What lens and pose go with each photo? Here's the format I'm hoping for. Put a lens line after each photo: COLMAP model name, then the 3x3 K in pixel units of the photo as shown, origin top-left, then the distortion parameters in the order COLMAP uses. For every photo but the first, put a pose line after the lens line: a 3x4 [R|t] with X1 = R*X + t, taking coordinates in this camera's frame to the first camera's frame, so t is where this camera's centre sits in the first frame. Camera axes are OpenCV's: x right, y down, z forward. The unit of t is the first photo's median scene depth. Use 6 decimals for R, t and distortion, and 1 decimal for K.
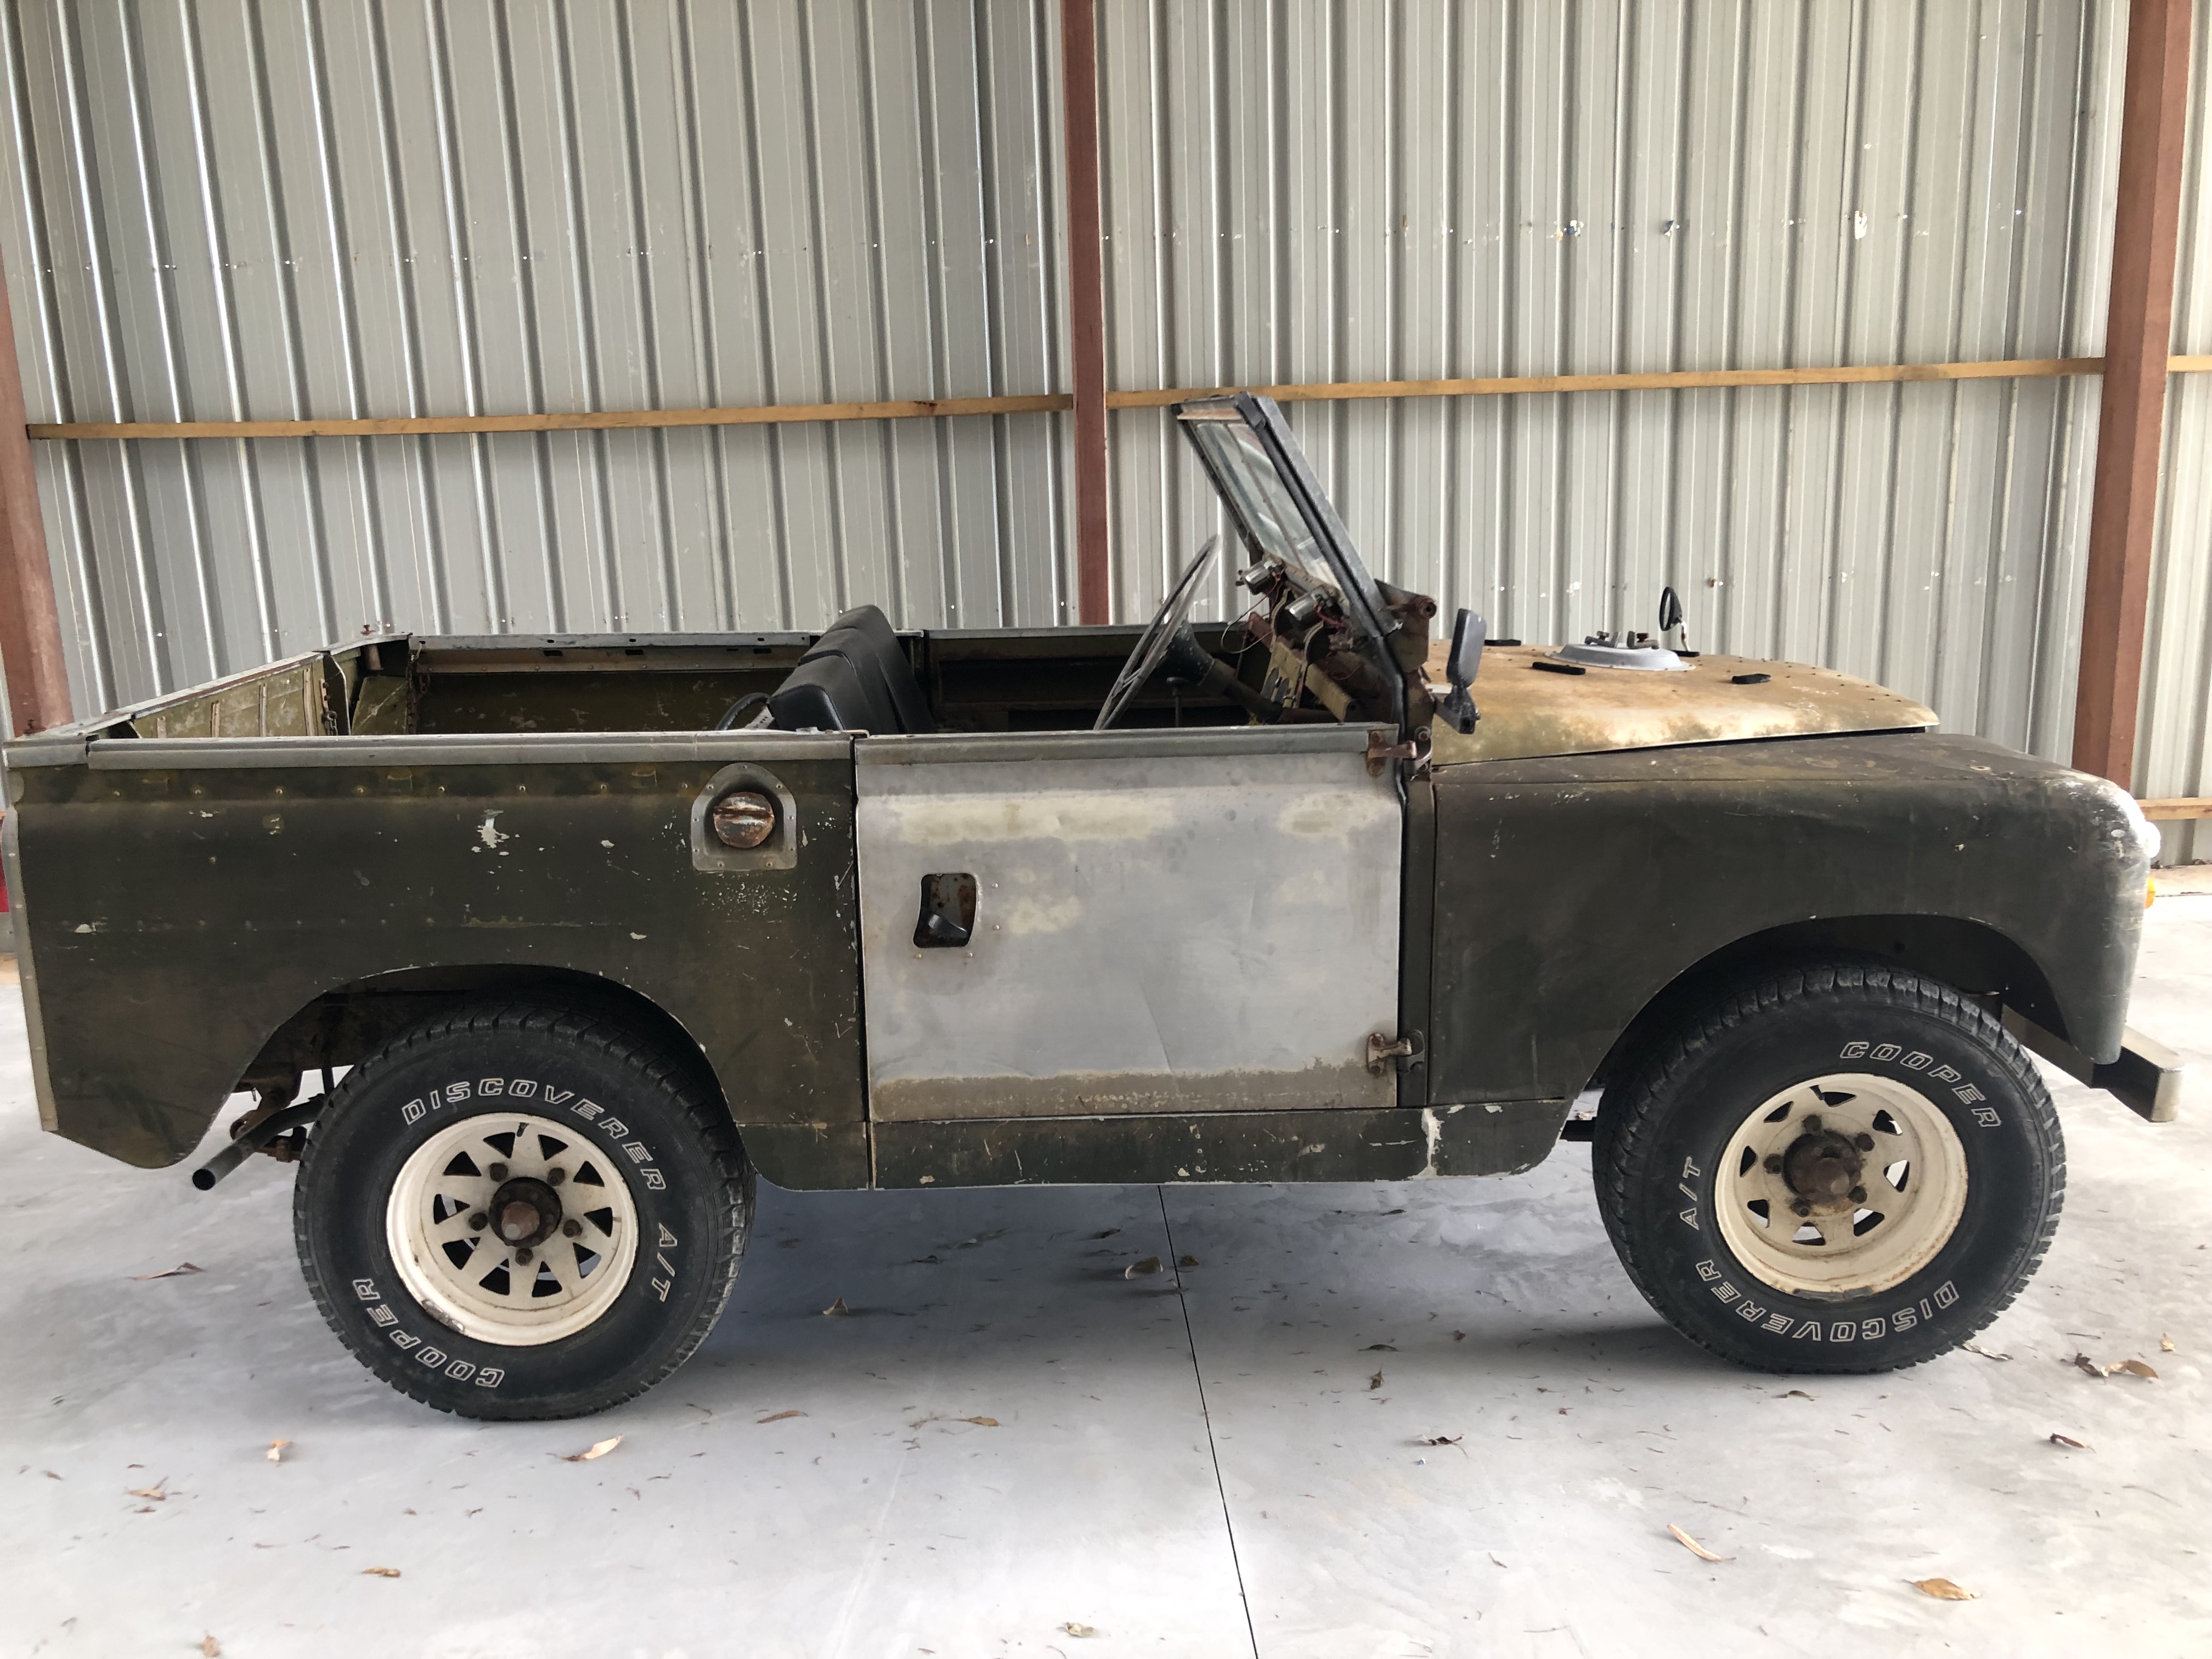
lens RADIAL K [[1863.4, 0, 1111.9], [0, 1863.4, 832.1], [0, 0, 1]] dist [0.005602, -0.005339]
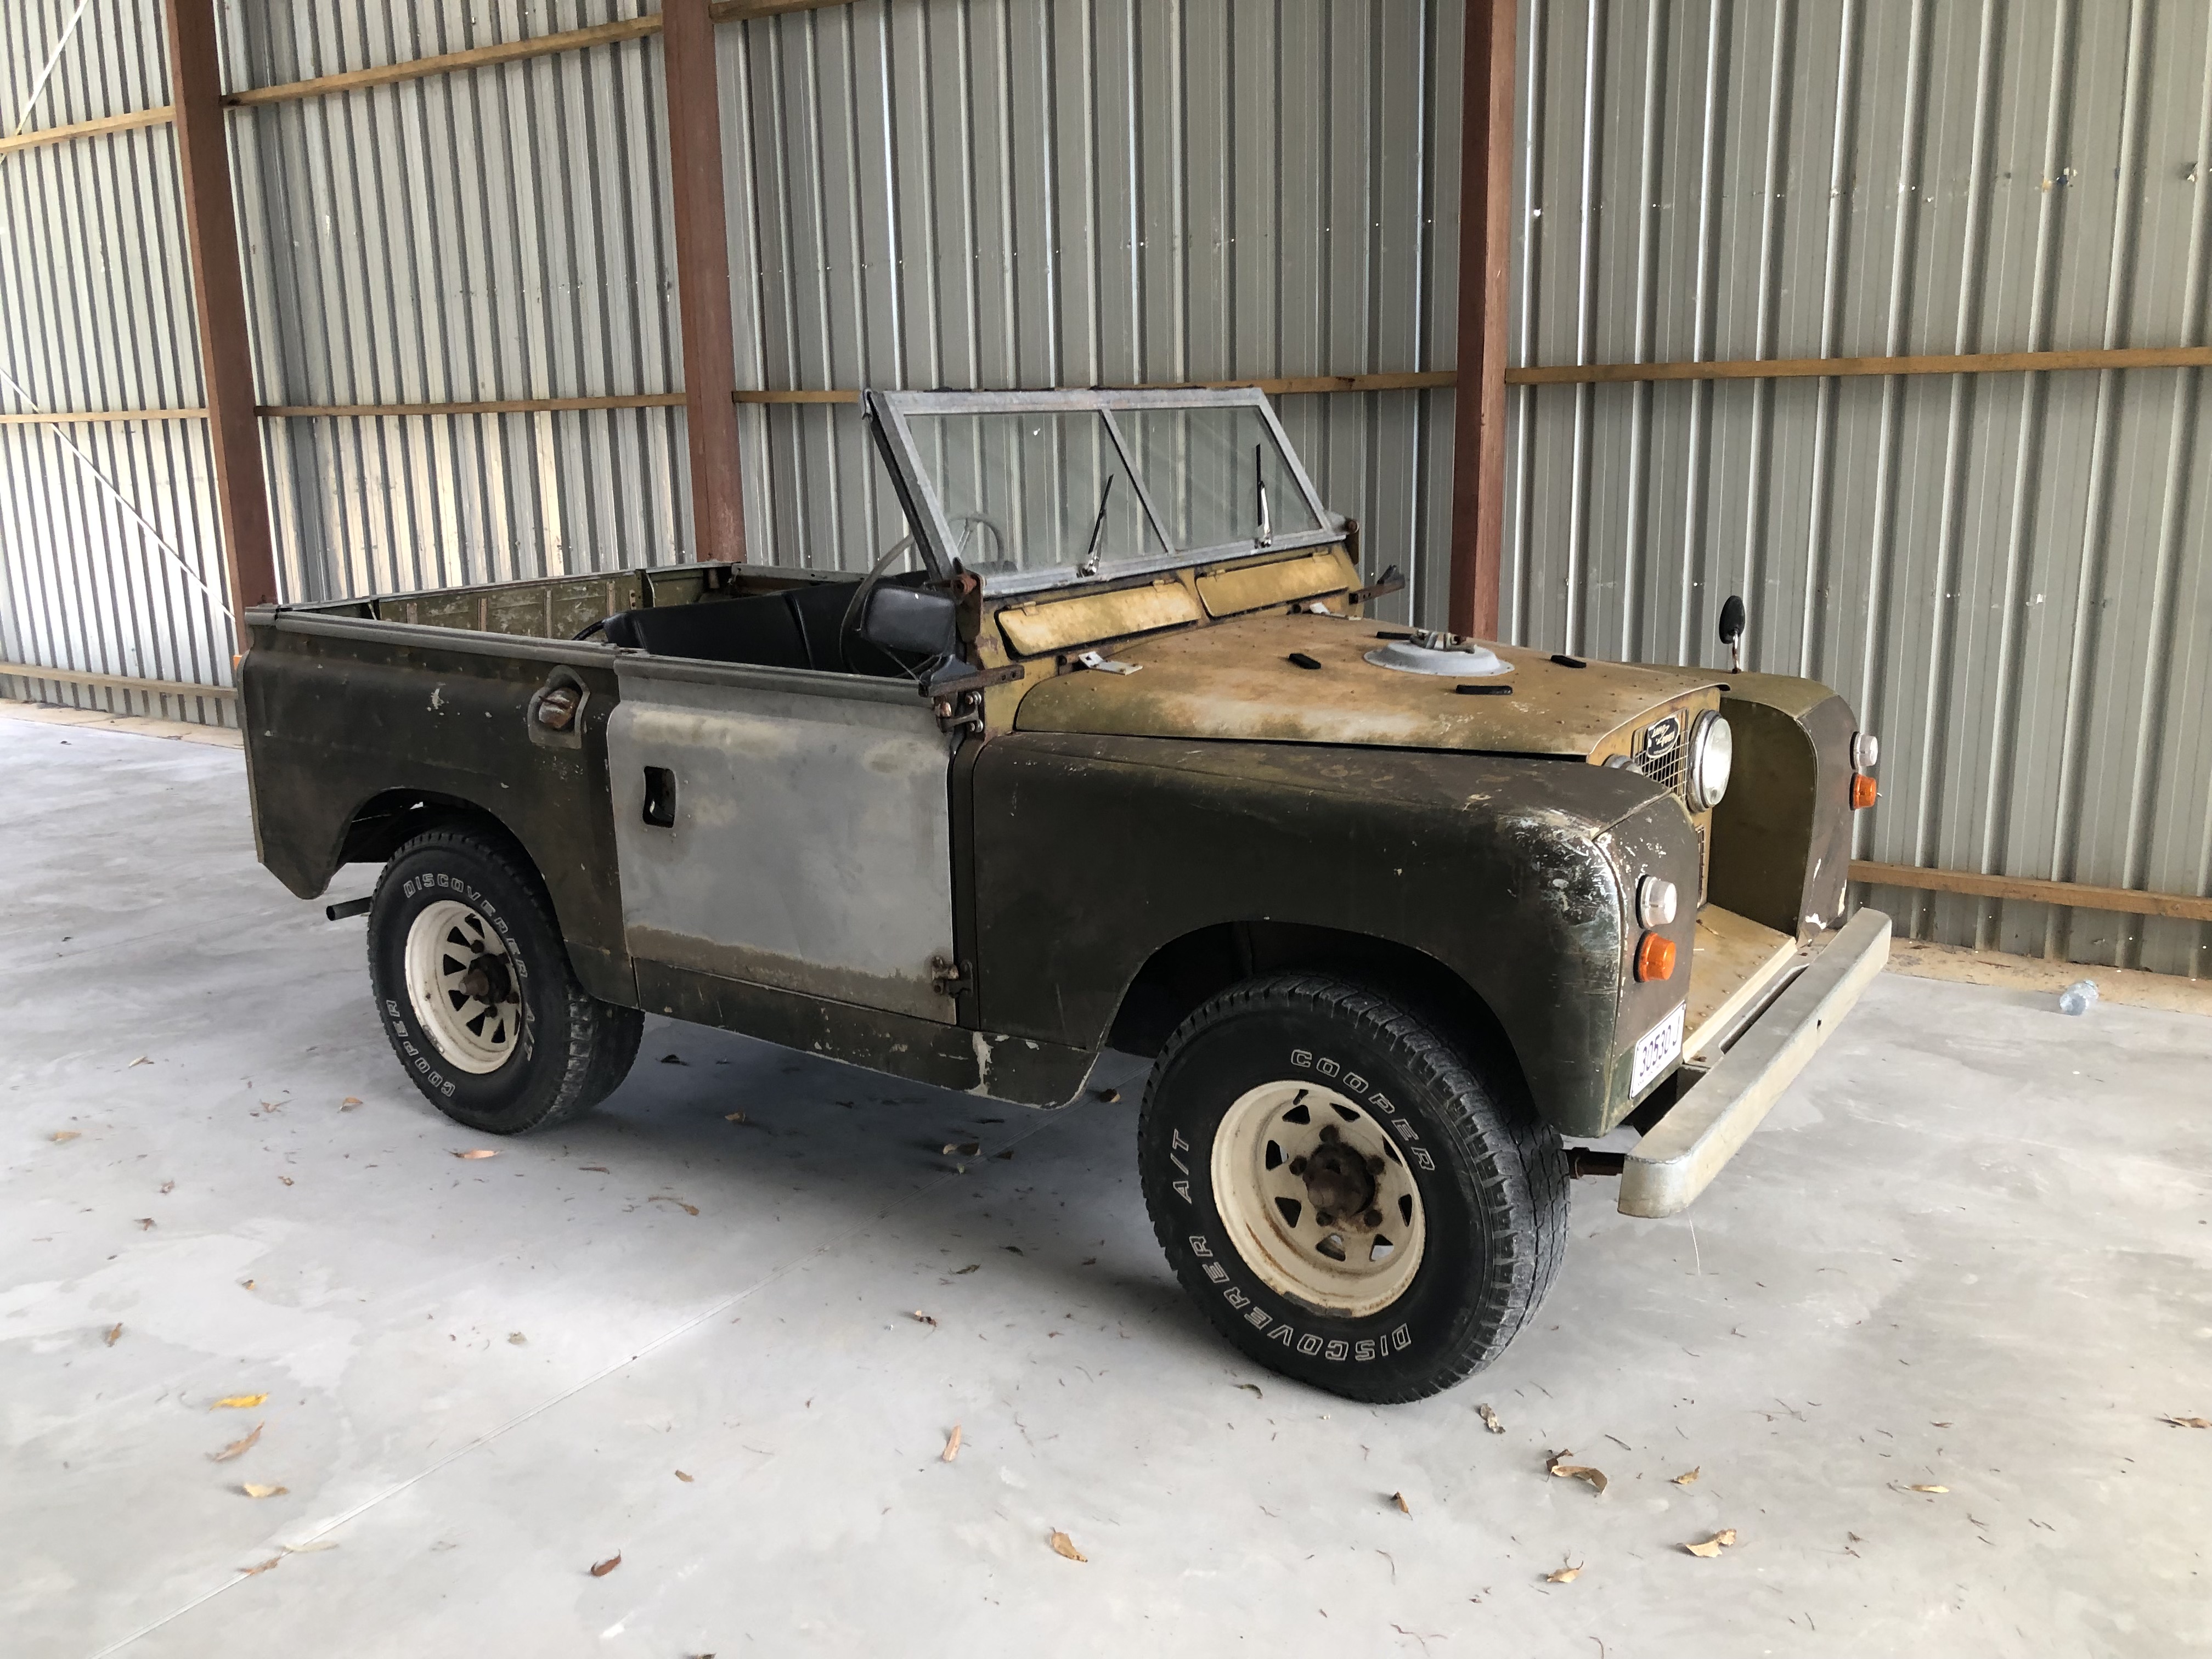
lens RADIAL K [[1863.4, 0, 1111.9], [0, 1863.4, 832.1], [0, 0, 1]] dist [0.005602, -0.005339]
pose [[0.817492, 0.142425, -0.558053, 0.851236], [-0.129282, 0.989593, 0.063177, -0.052816], [0.561243, 0.020499, 0.827397, 0.118496]]
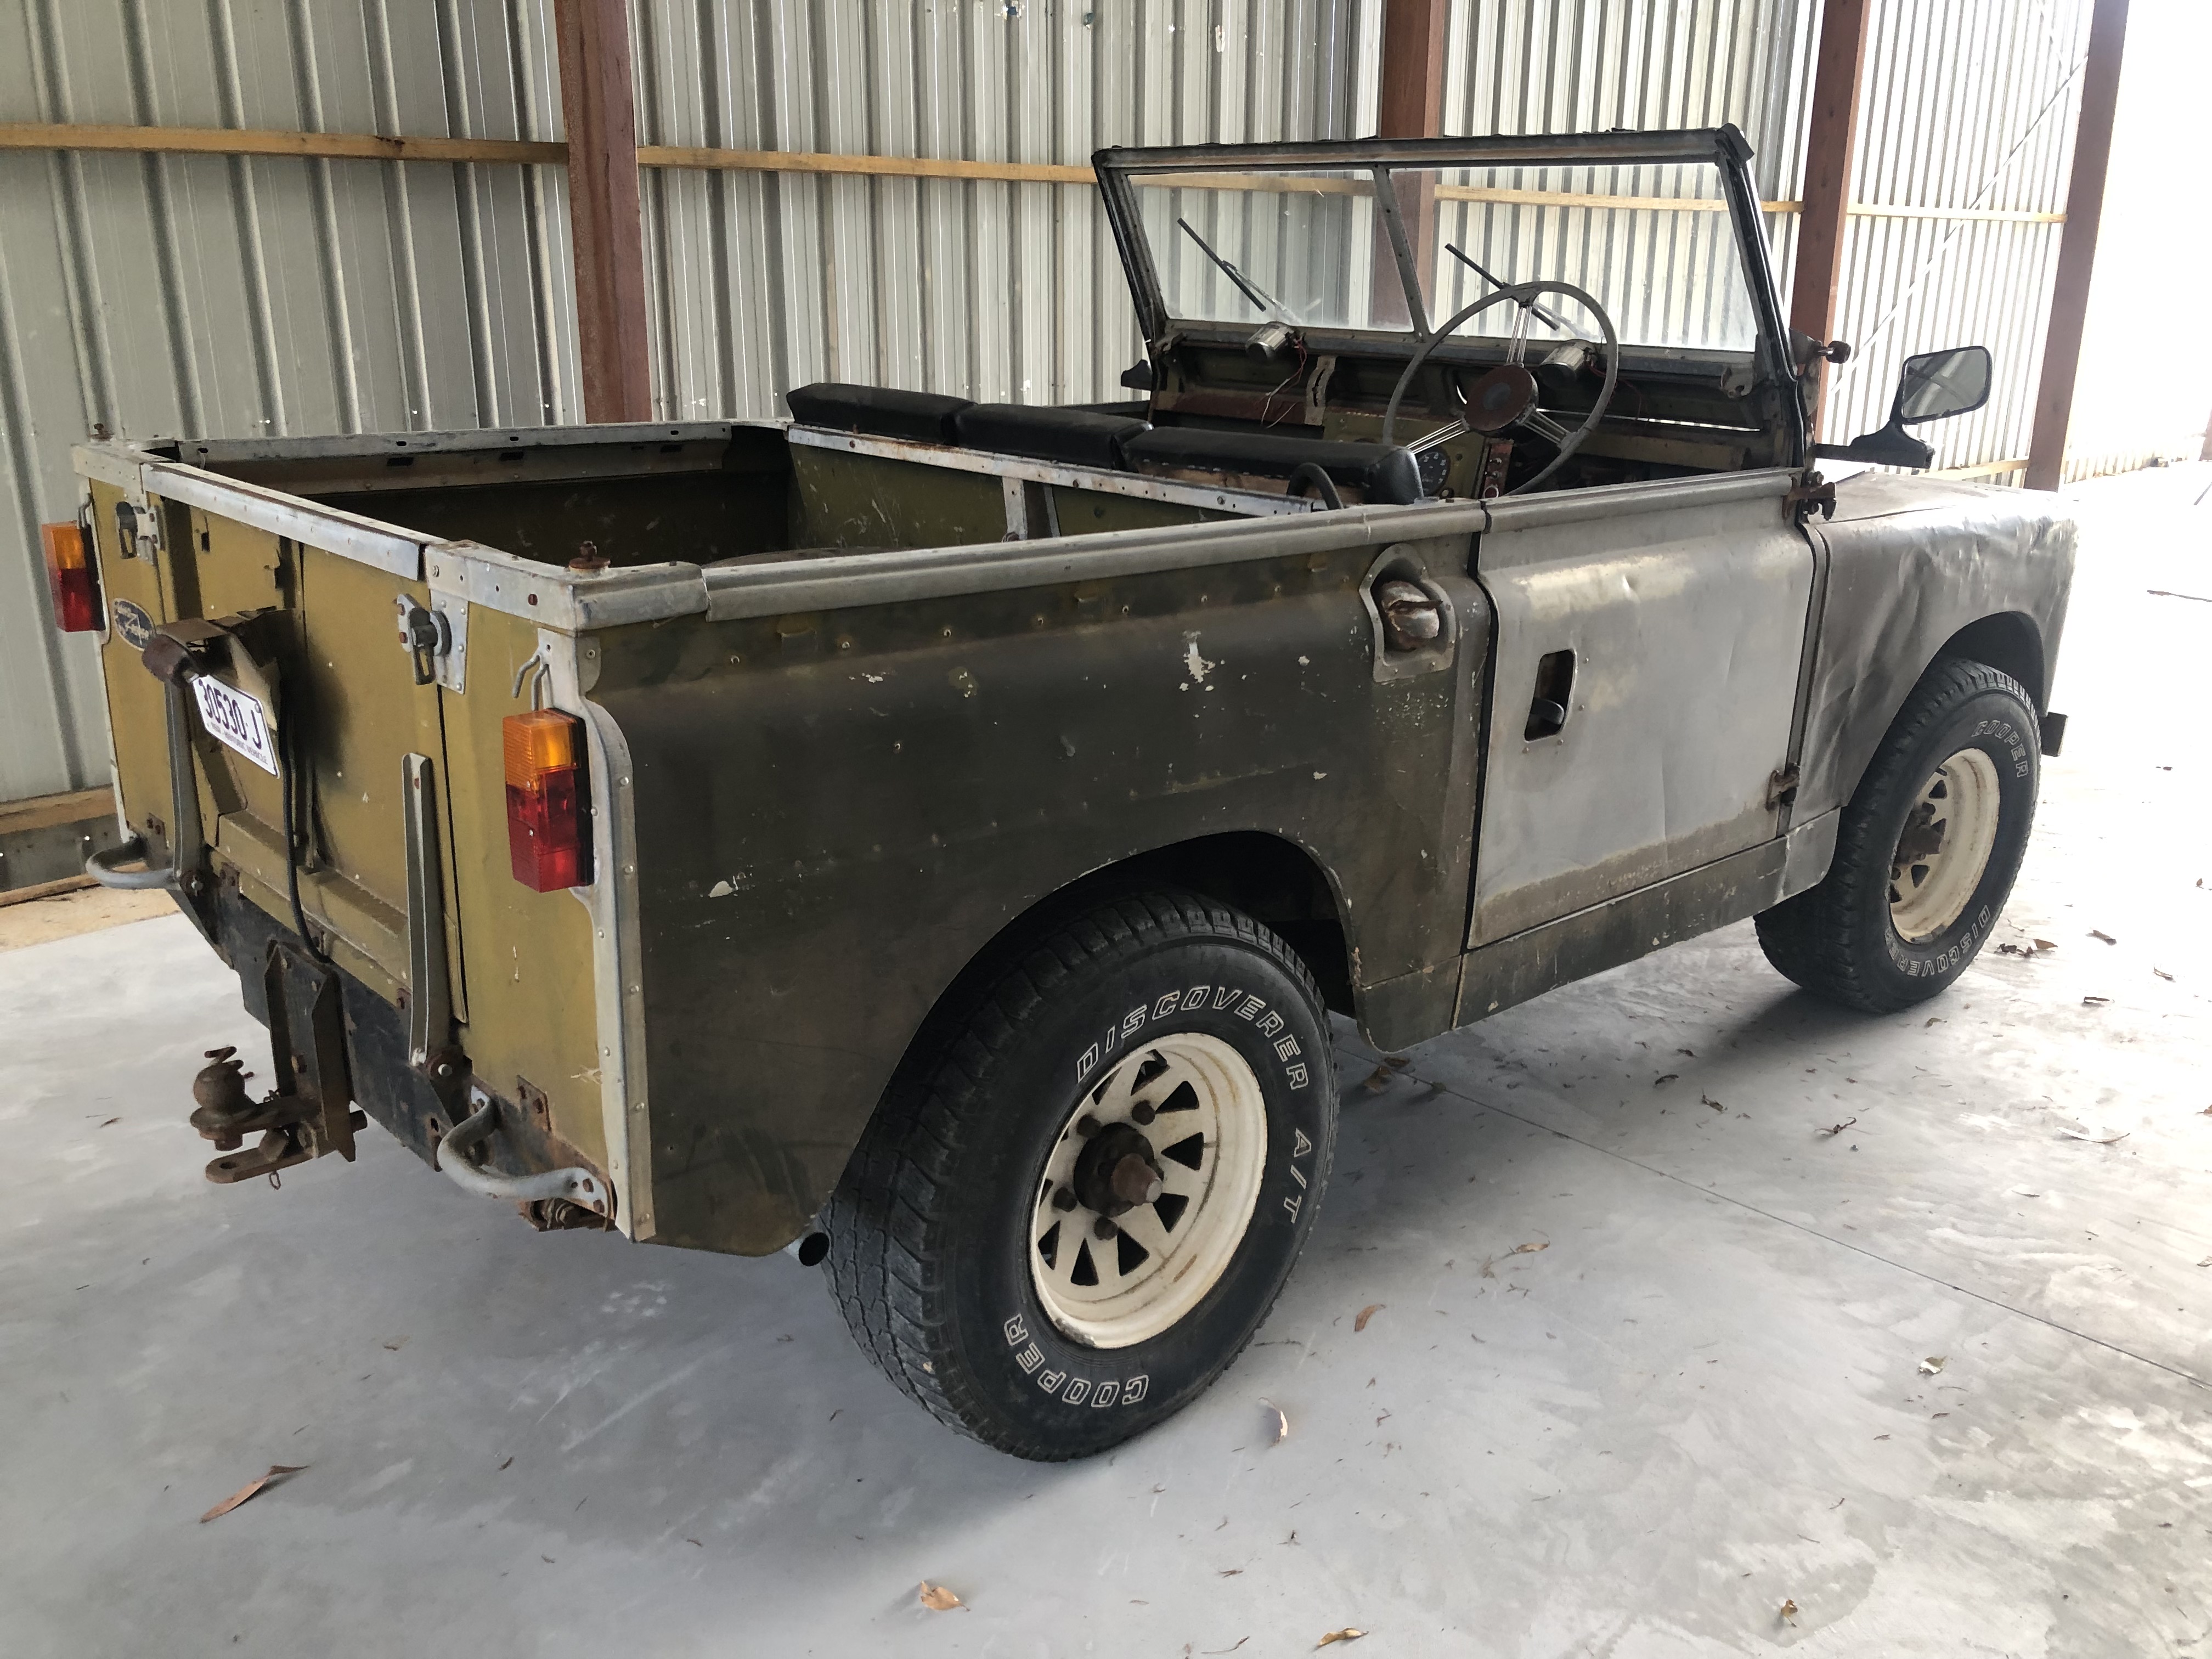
lens RADIAL K [[1863.4, 0, 1111.9], [0, 1863.4, 832.1], [0, 0, 1]] dist [0.005602, -0.005339]
pose [[0.746527, -0.160779, 0.645637, -0.812693], [0.107121, 0.986749, 0.121864, -0.025273], [-0.656675, -0.021813, 0.753858, 0.448758]]
